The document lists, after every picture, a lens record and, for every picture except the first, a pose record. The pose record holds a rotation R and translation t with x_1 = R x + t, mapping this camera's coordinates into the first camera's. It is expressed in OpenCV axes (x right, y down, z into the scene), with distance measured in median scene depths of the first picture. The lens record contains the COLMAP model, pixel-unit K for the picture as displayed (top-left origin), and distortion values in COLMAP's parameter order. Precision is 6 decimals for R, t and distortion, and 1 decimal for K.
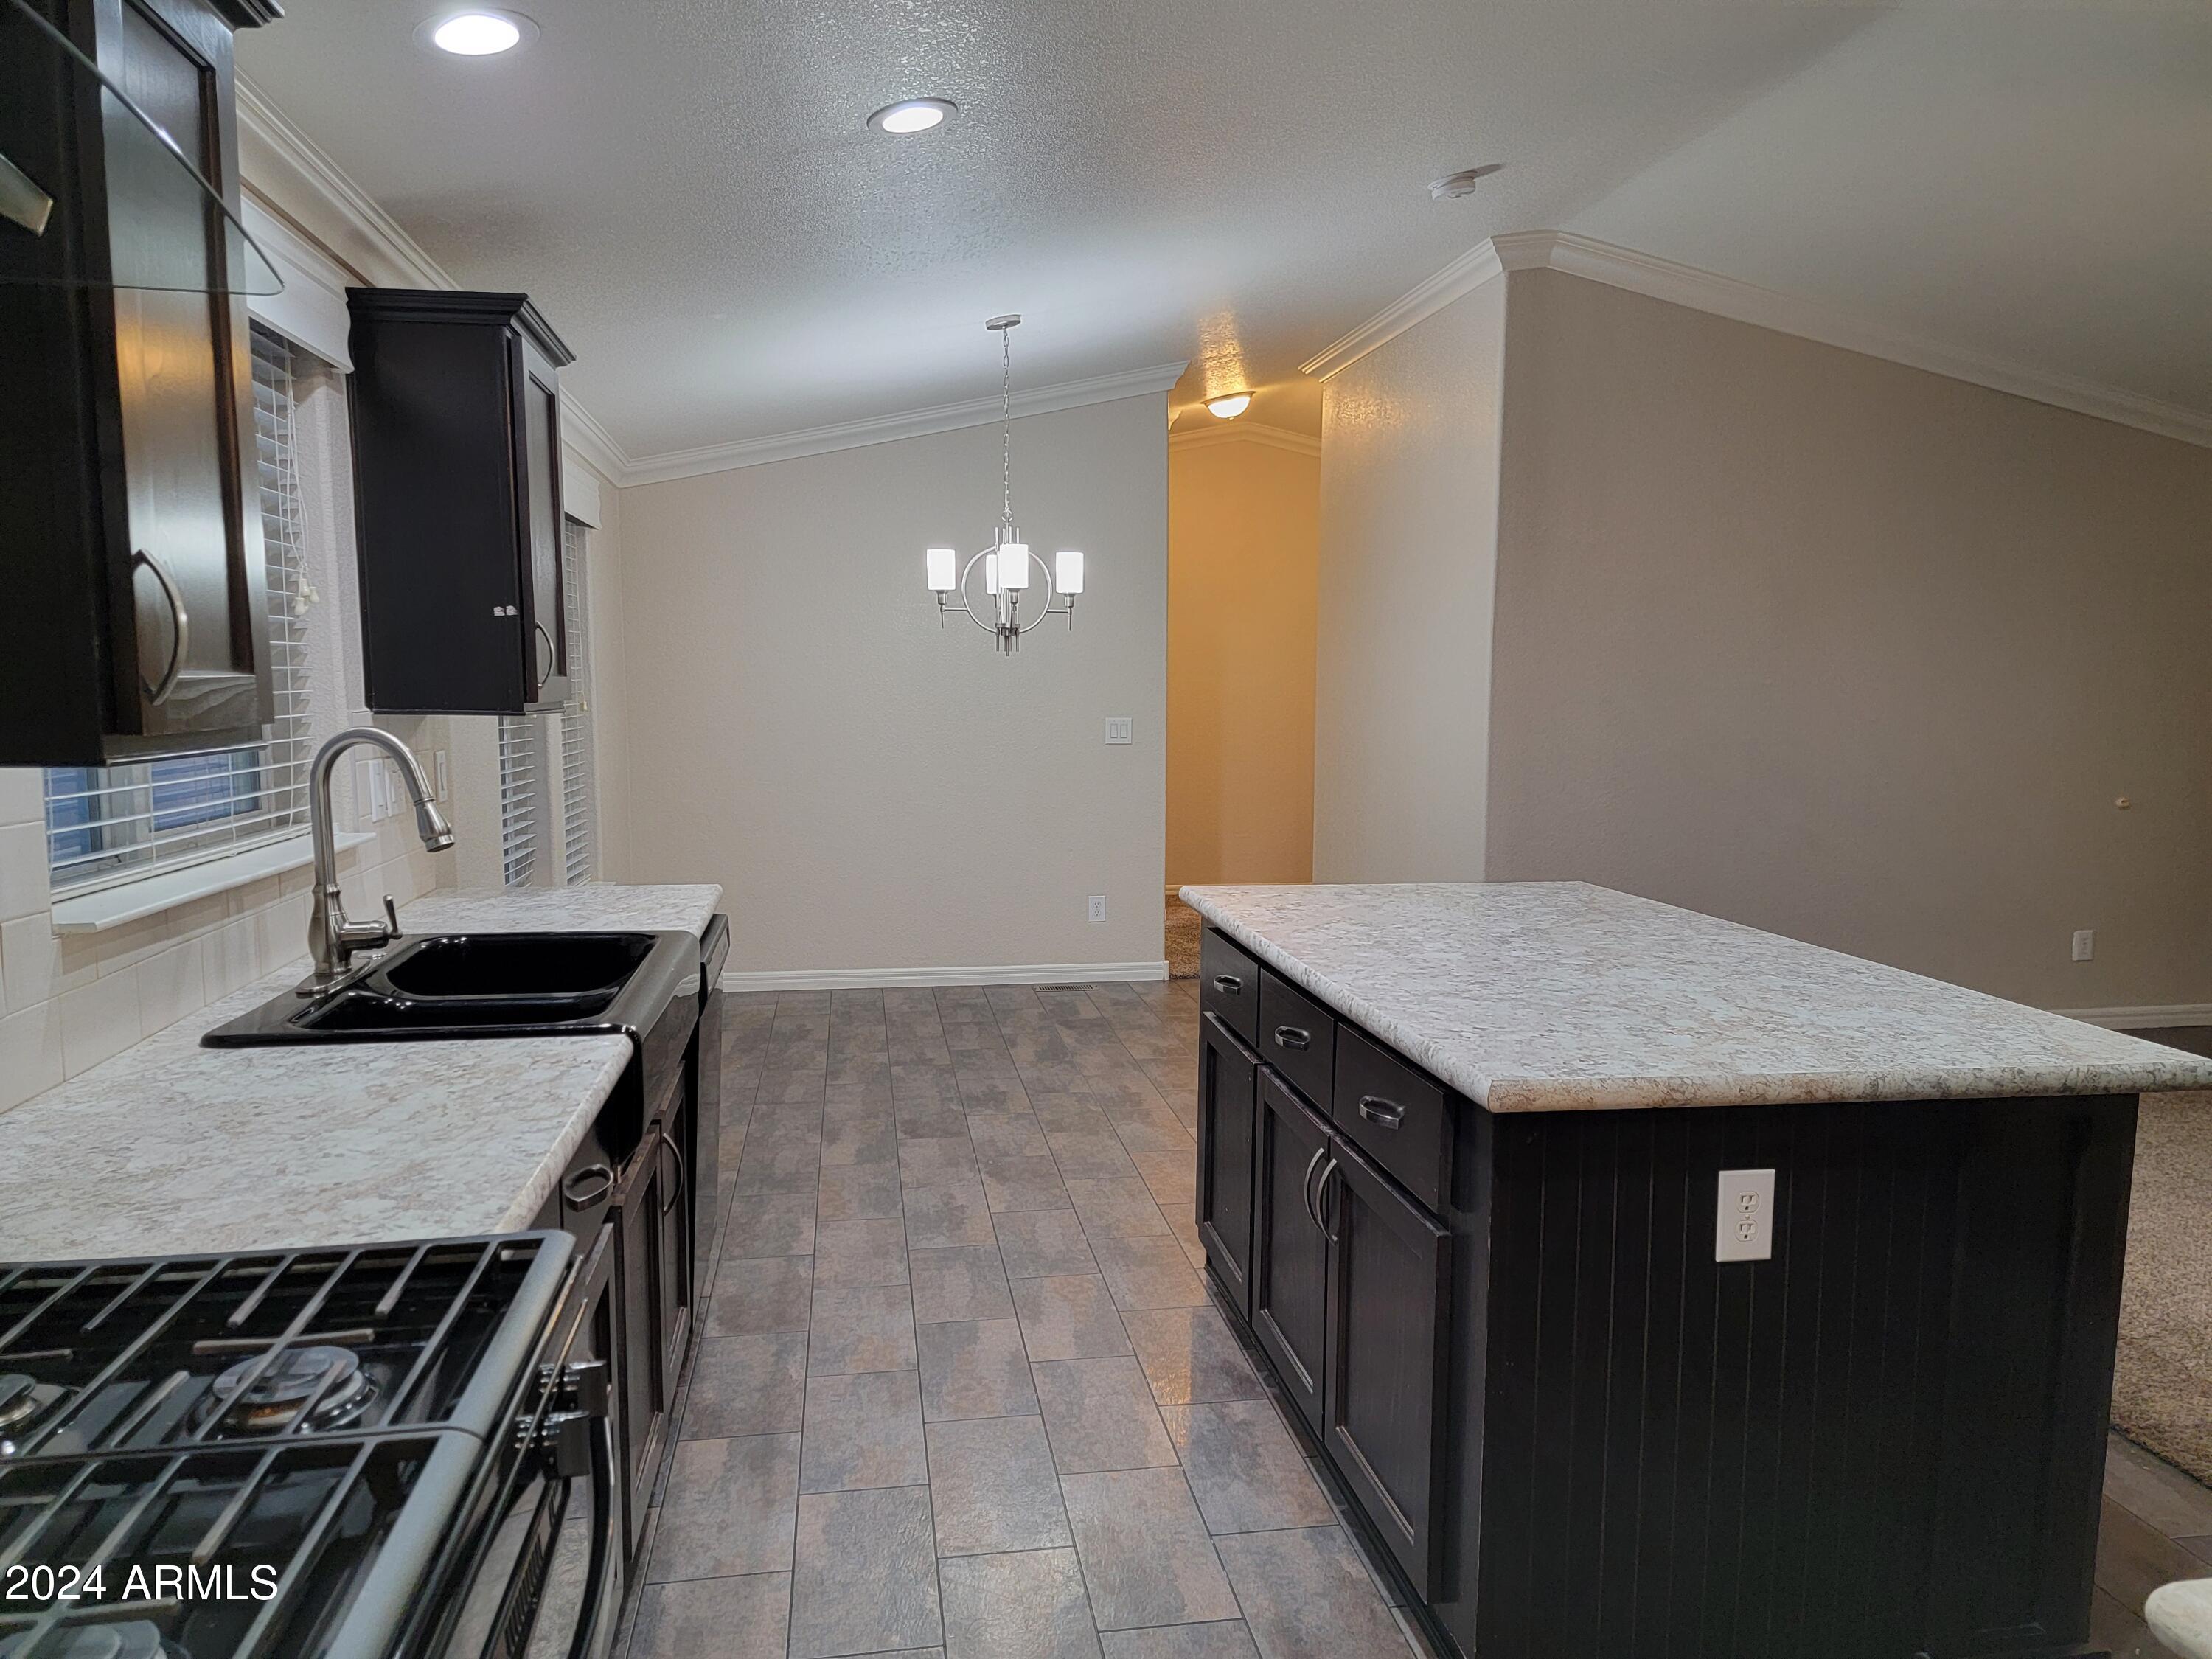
lens RADIAL K [[1529.9, 0, 1129.8], [0, 1529.9, 844.3], [0, 0, 1]] dist [0.074406, -0.056470]
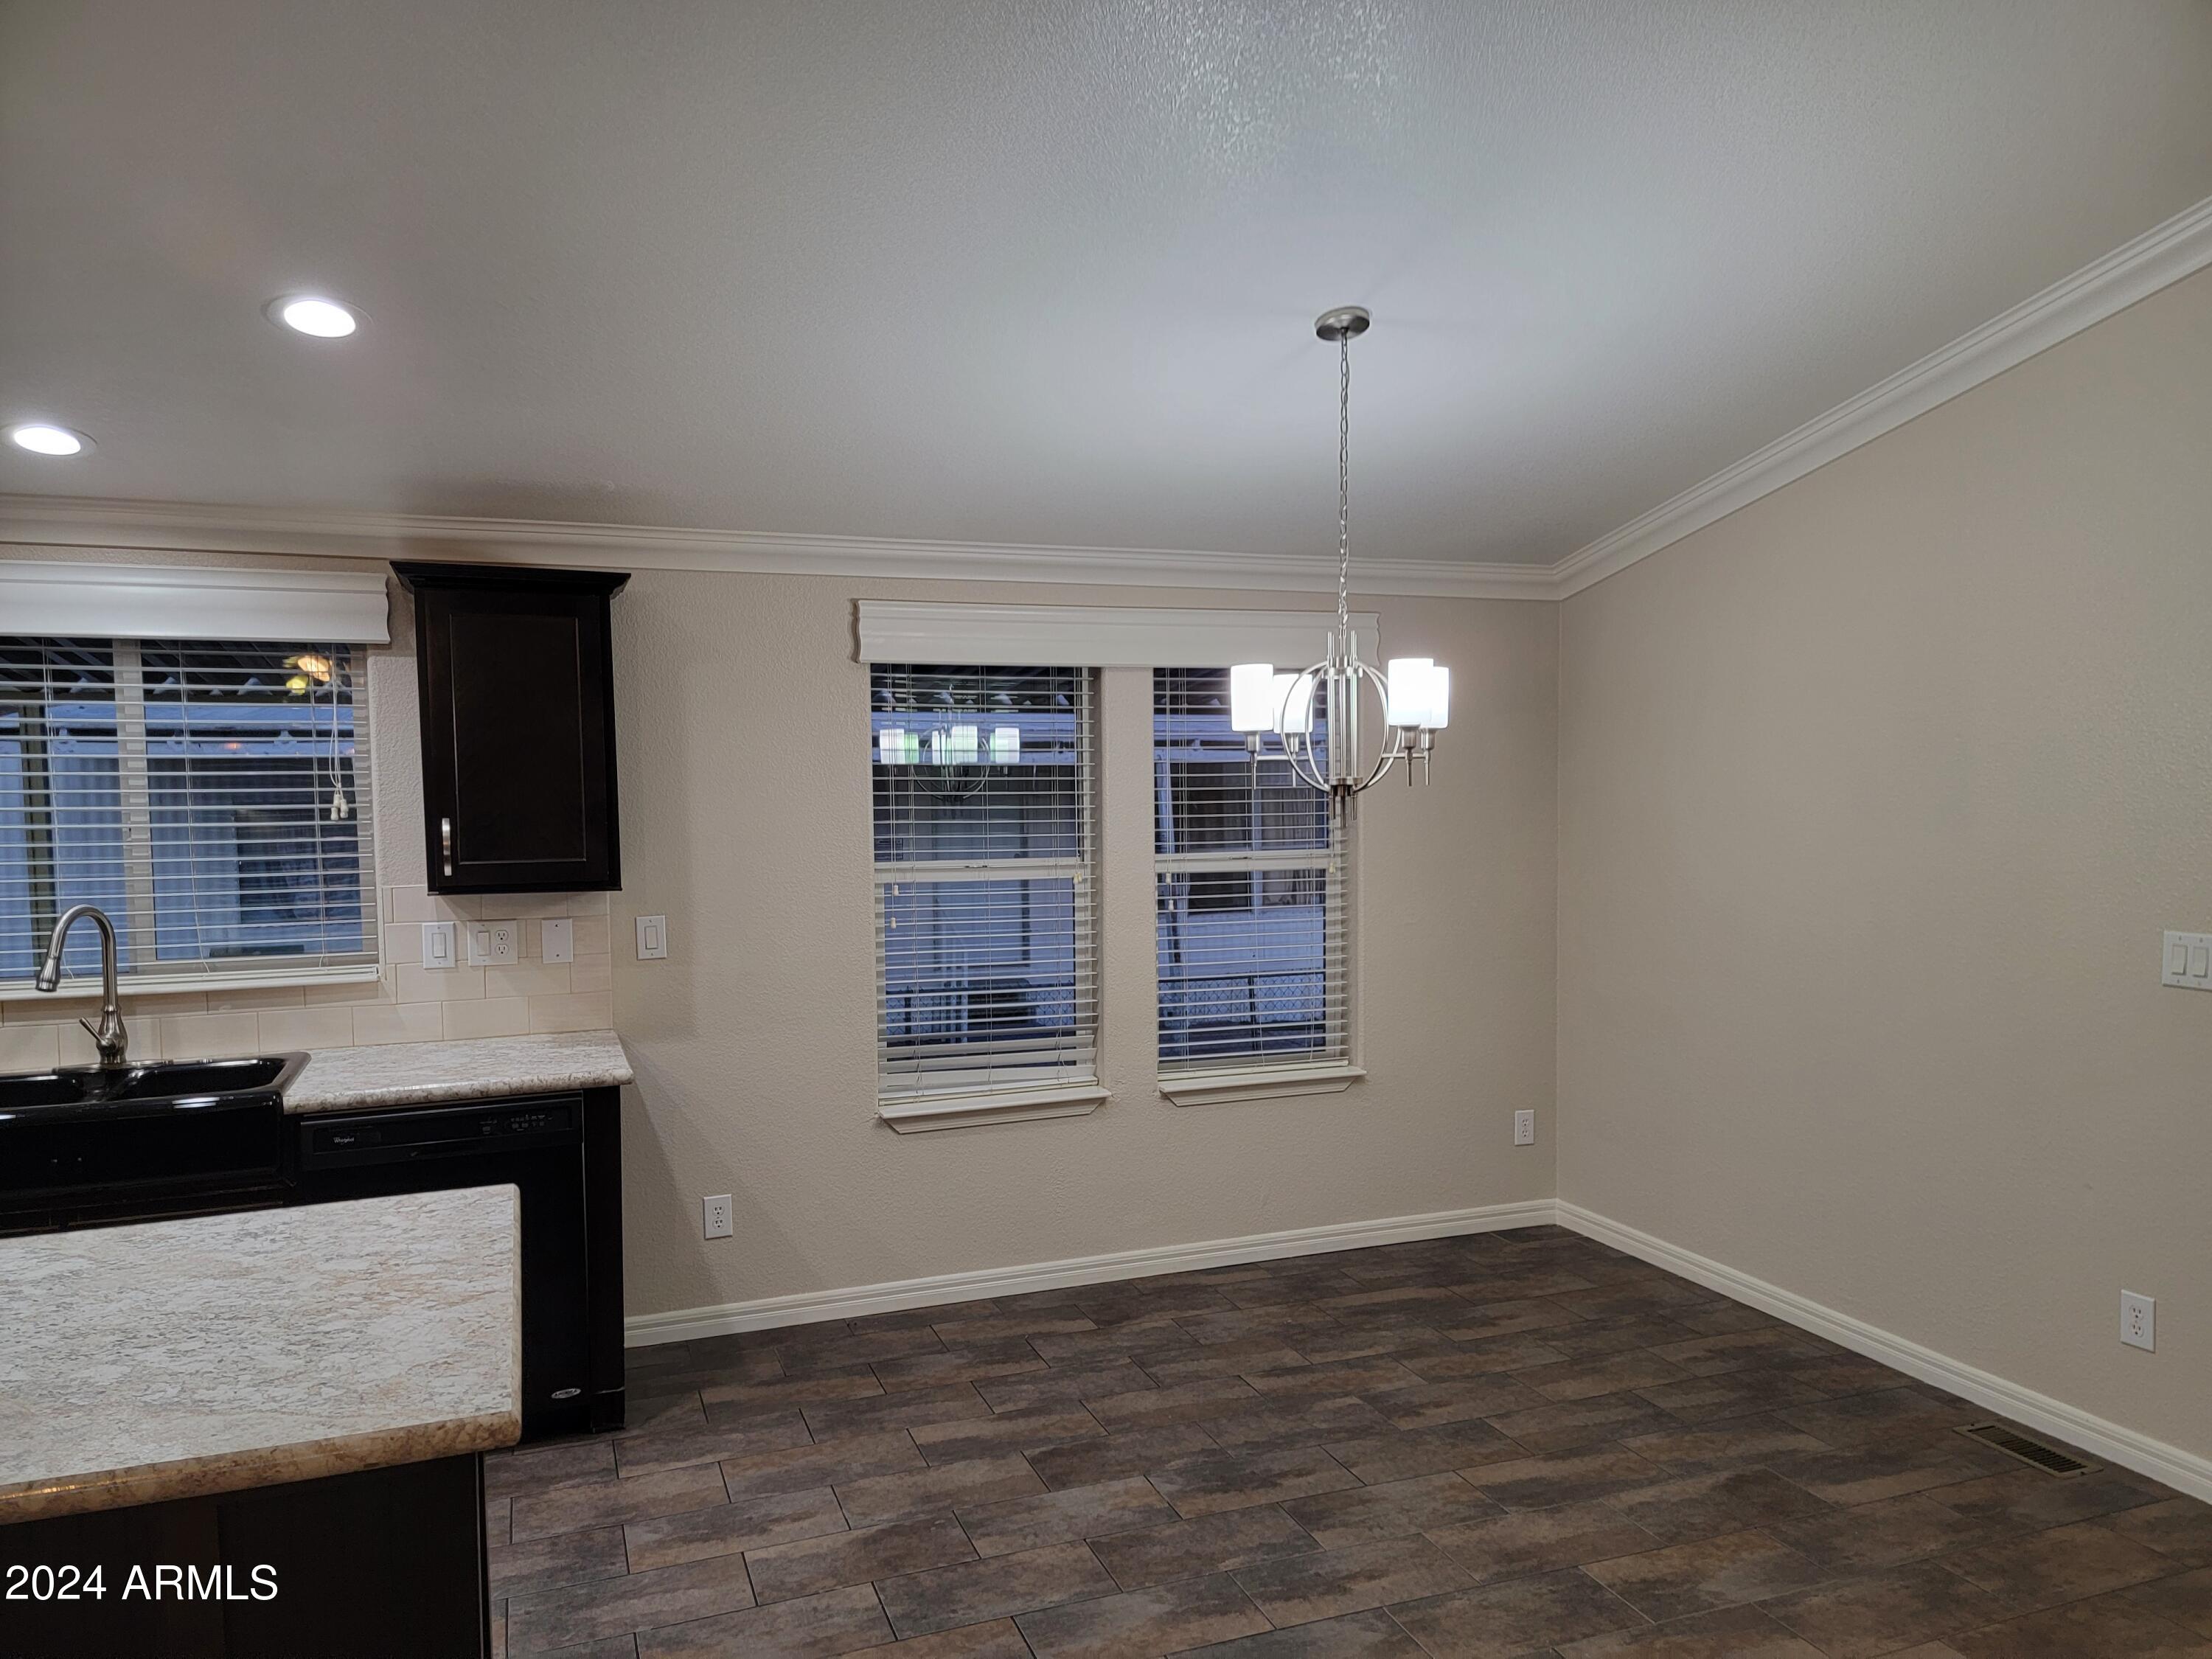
lens RADIAL K [[1529.9, 0, 1107.4], [0, 1529.9, 870.3], [0, 0, 1]] dist [0.074406, -0.056470]
pose [[0.182204, 0.050834, -0.981946, 0.922381], [-0.094901, 0.994909, 0.033896, -0.199298], [0.978670, 0.087012, 0.186100, 1.314406]]
